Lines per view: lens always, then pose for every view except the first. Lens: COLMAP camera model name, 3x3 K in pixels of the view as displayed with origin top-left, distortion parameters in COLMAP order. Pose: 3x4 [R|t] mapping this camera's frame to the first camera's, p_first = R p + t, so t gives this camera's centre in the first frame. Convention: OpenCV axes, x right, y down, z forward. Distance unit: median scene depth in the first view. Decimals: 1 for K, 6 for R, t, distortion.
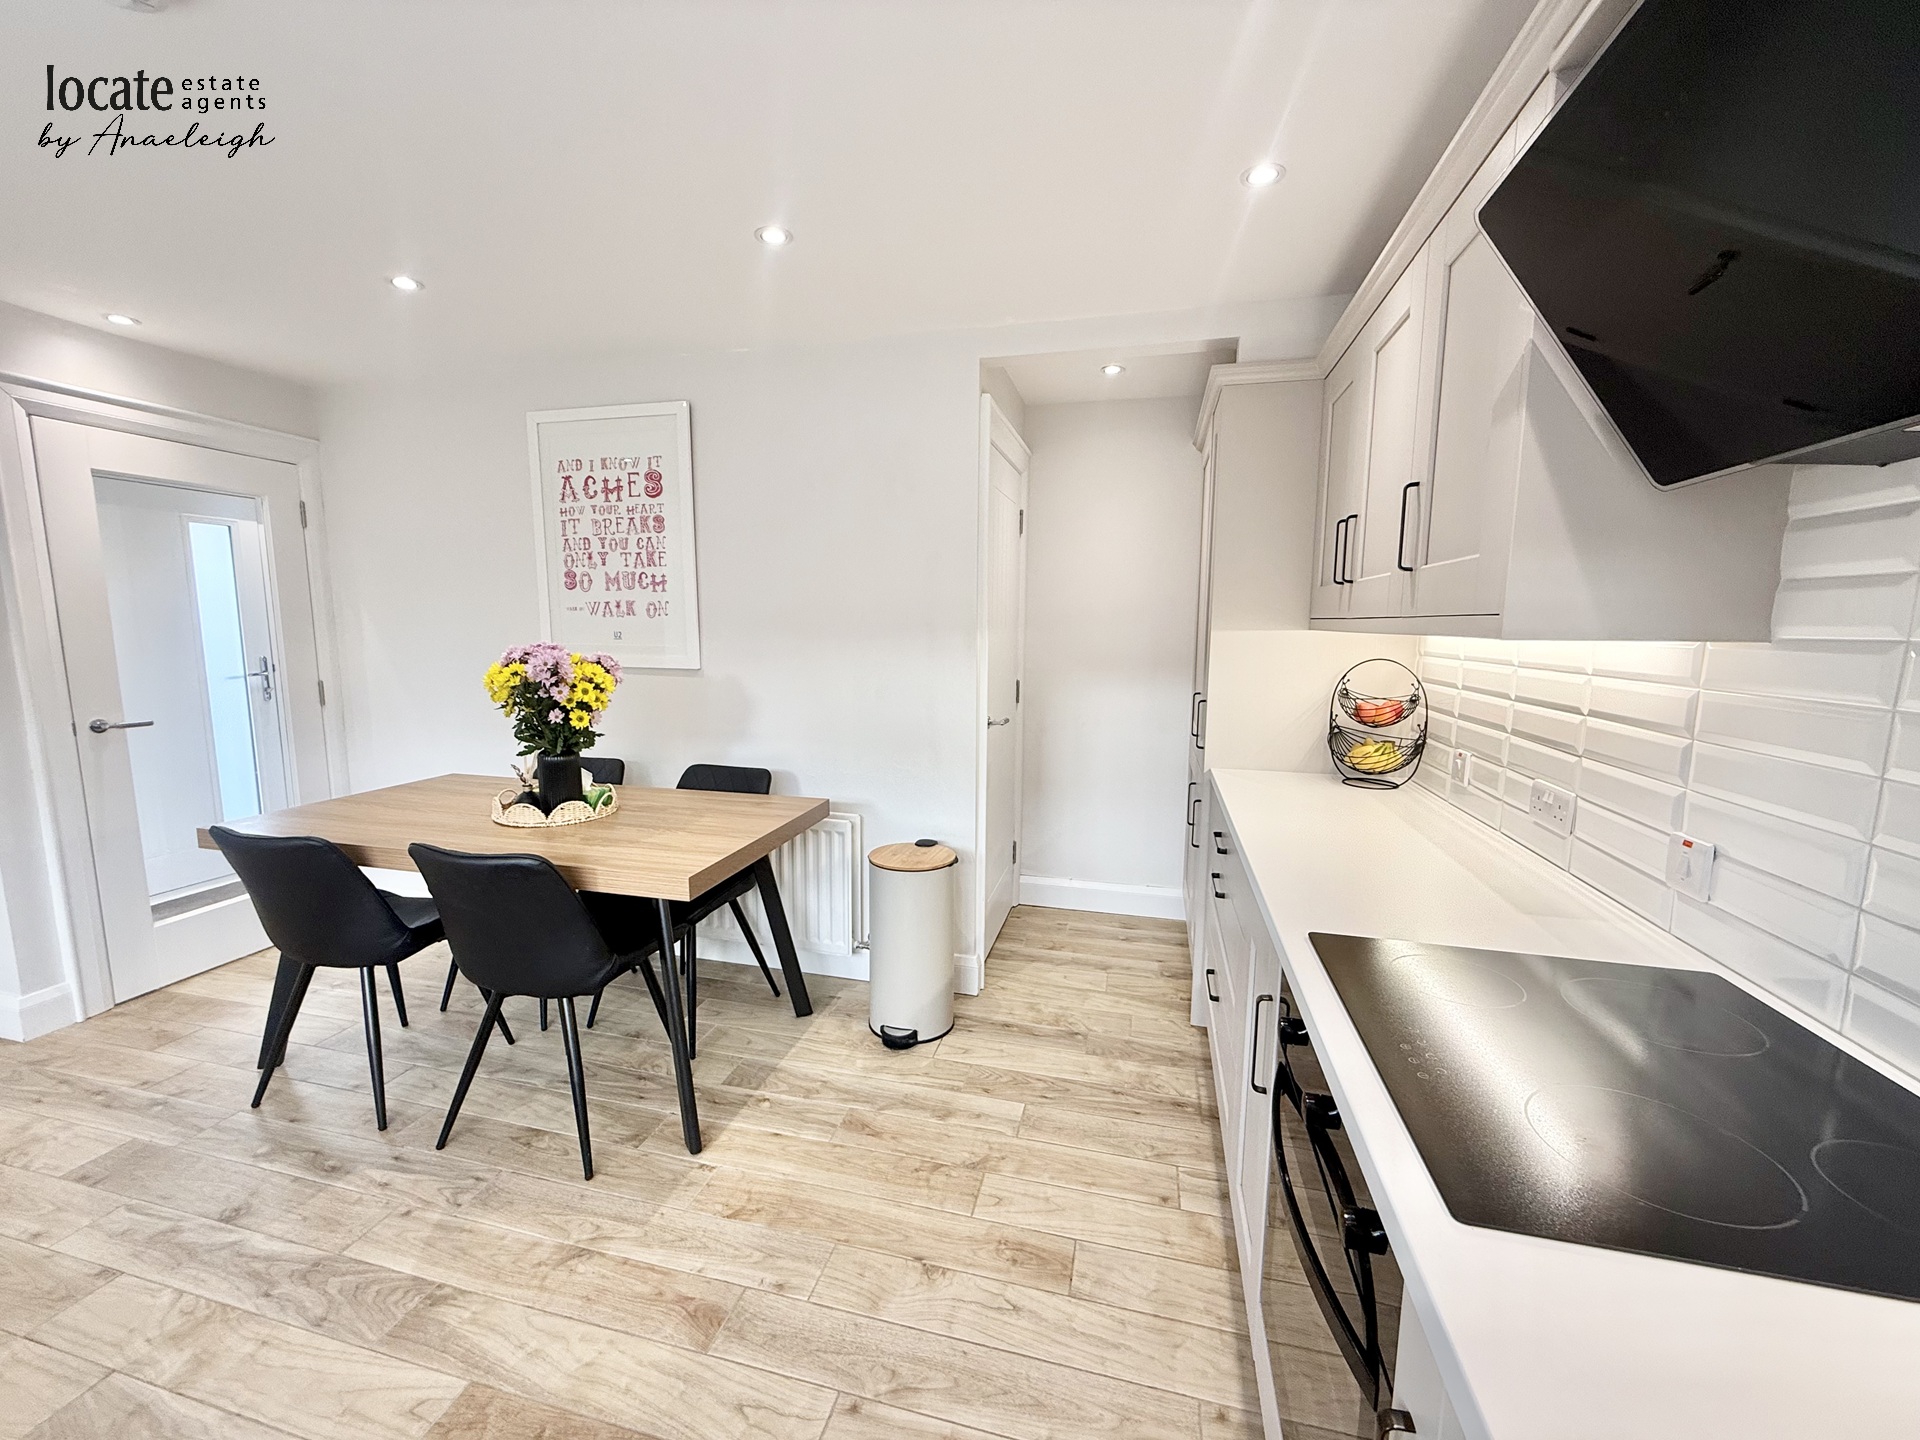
lens RADIAL K [[759.1, 0, 952.5], [0, 759.1, 721.0], [0, 0, 1]] dist [-0.002036, 0.000269]
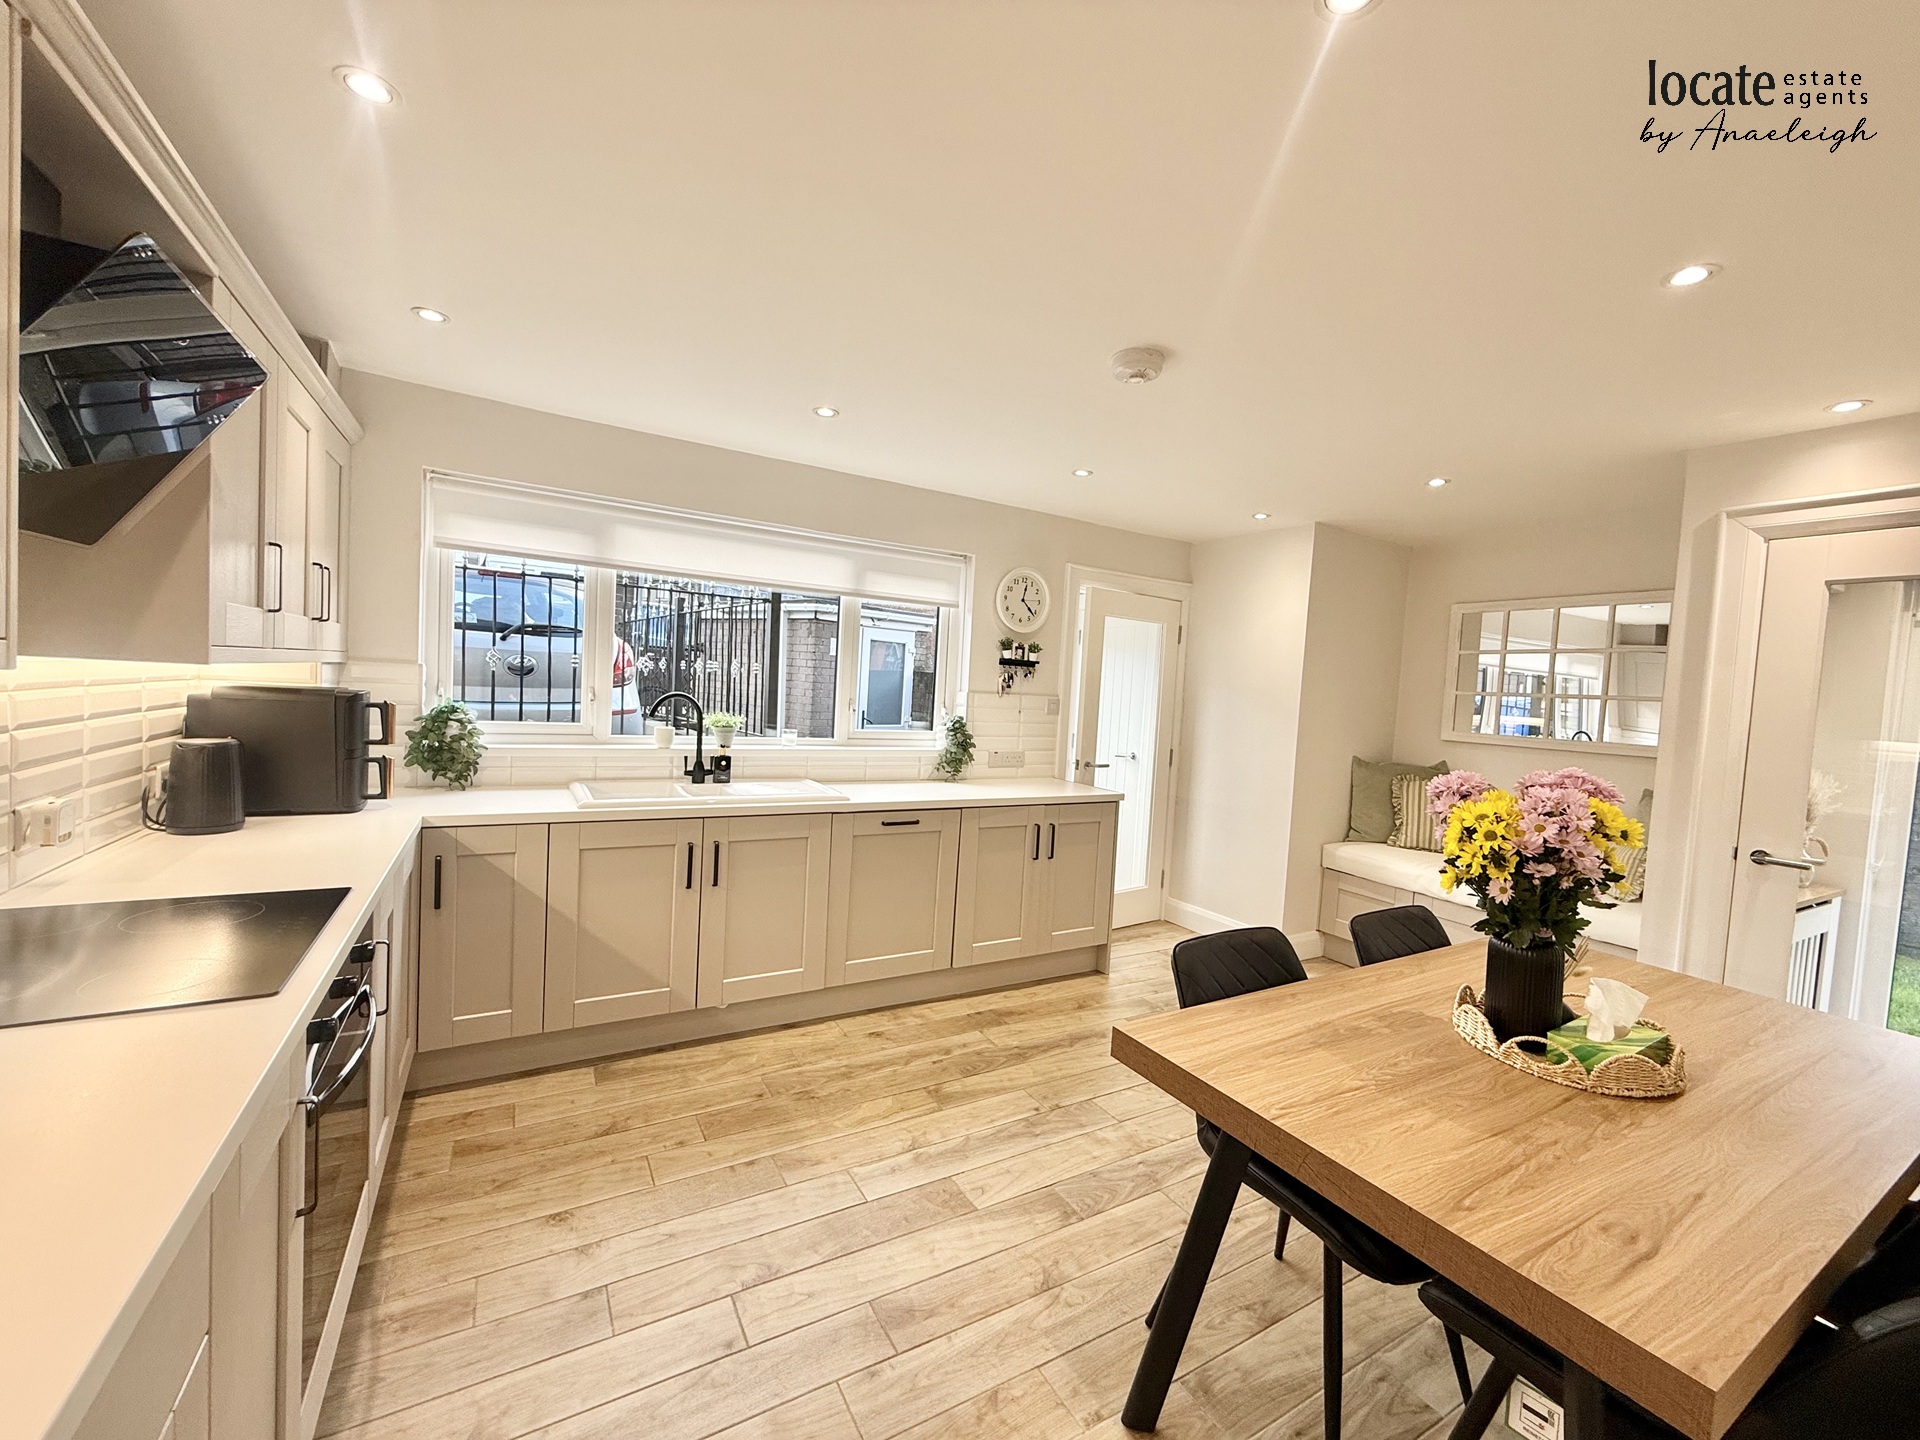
lens RADIAL K [[759.1, 0, 952.6], [0, 759.1, 722.5], [0, 0, 1]] dist [-0.002036, 0.000269]
pose [[-0.717524, -0.016664, -0.696334, 0.254767], [-0.152630, 0.979179, 0.133841, -0.141199], [0.679605, 0.202315, -0.705128, 1.044122]]
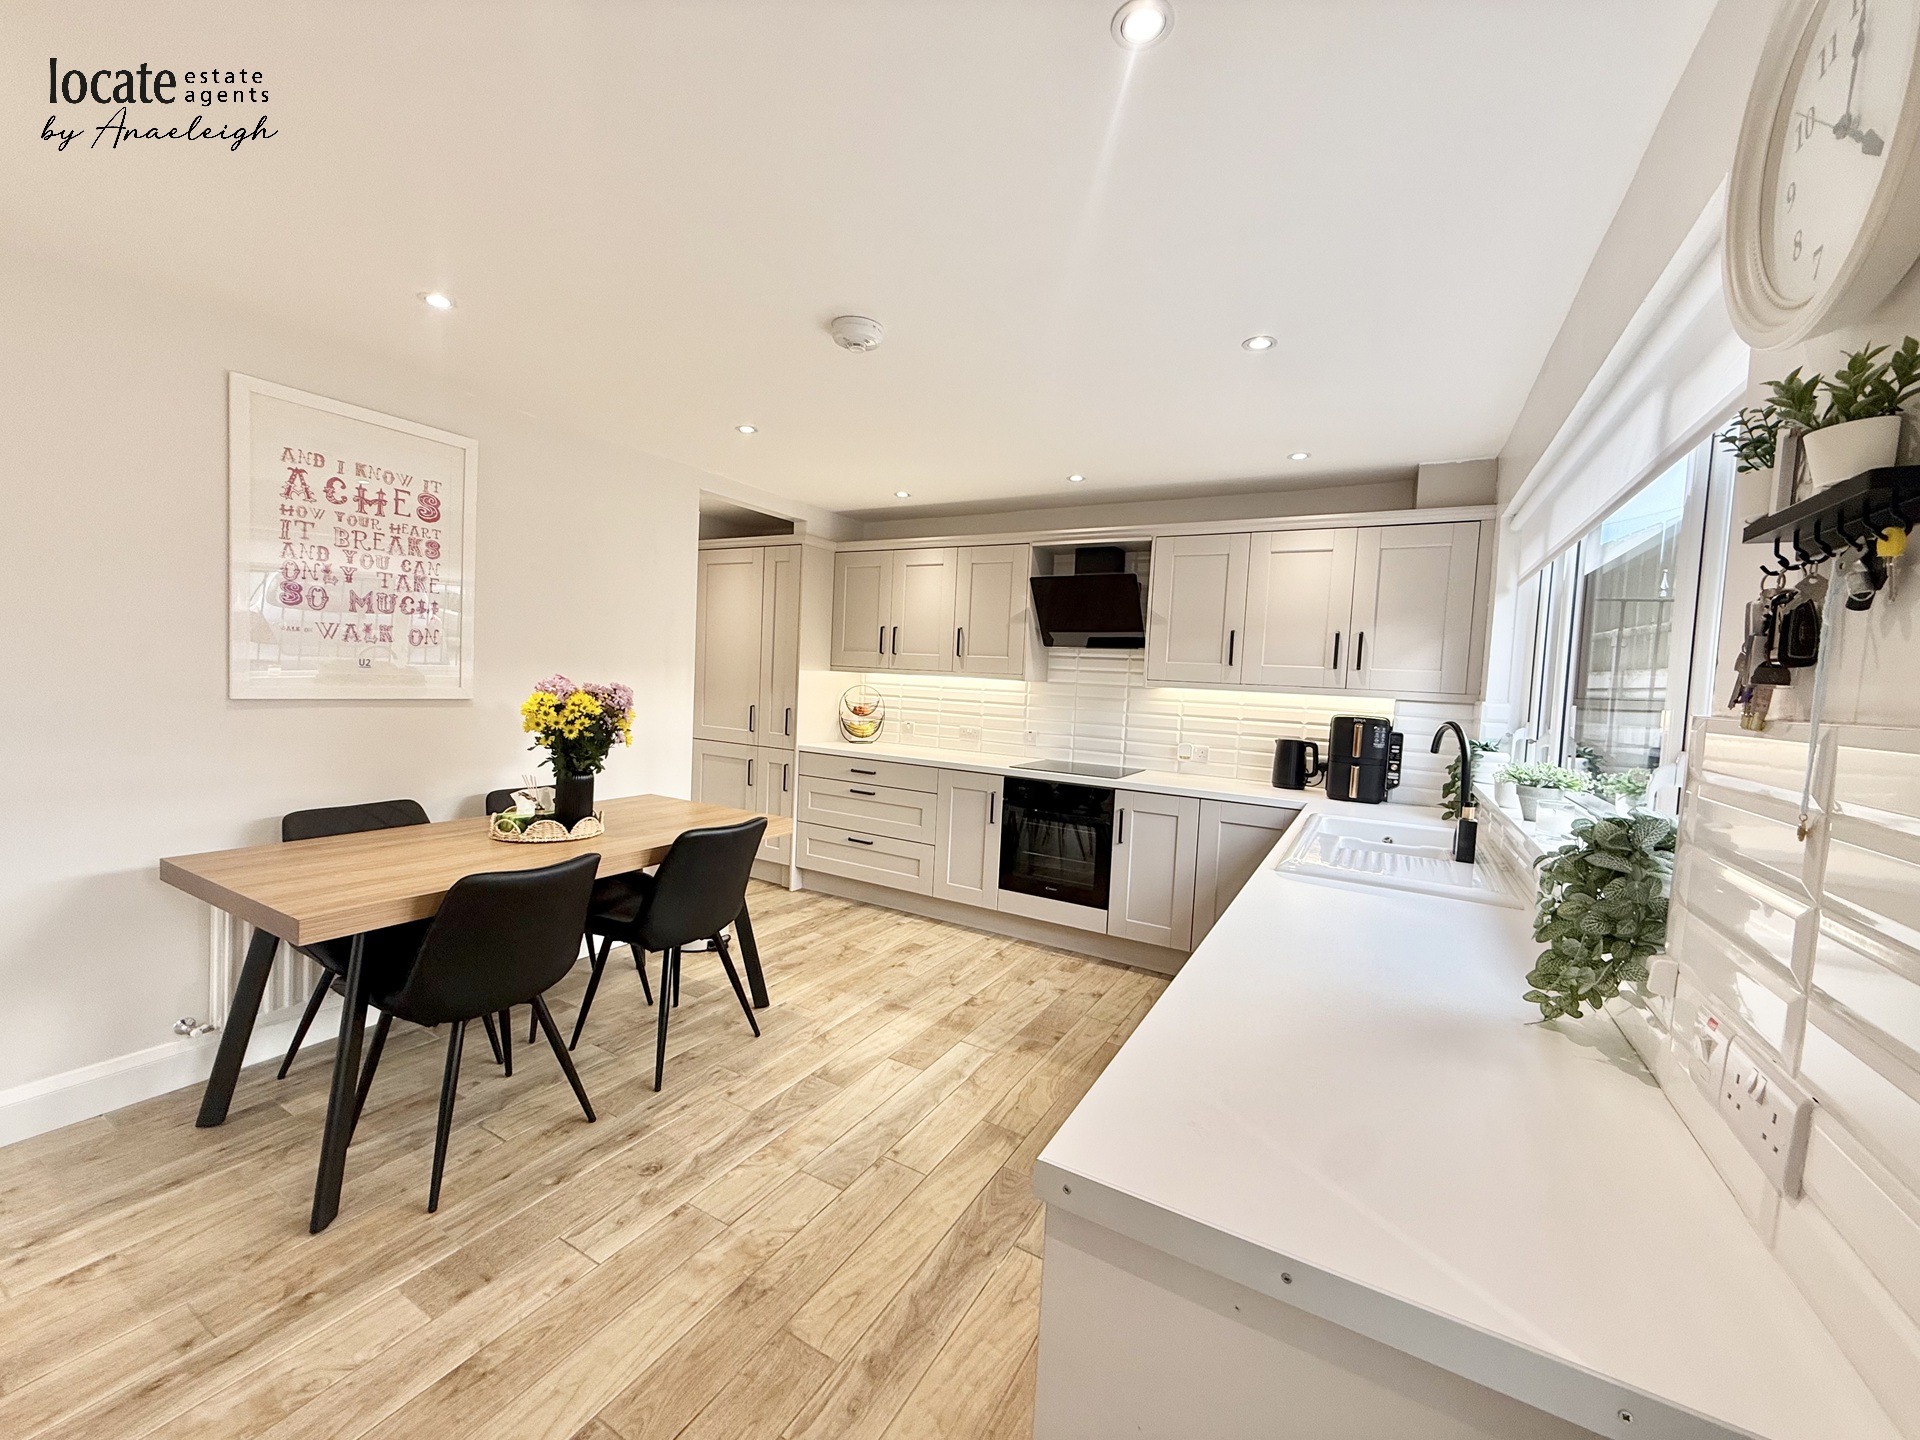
lens RADIAL K [[759.1, 0, 952.3], [0, 759.1, 723.4], [0, 0, 1]] dist [-0.002036, 0.000269]
pose [[0.272473, -0.056042, 0.960530, -1.396312], [0.079569, 0.996195, 0.035552, -0.026041], [-0.958868, 0.066742, 0.275895, 0.139425]]
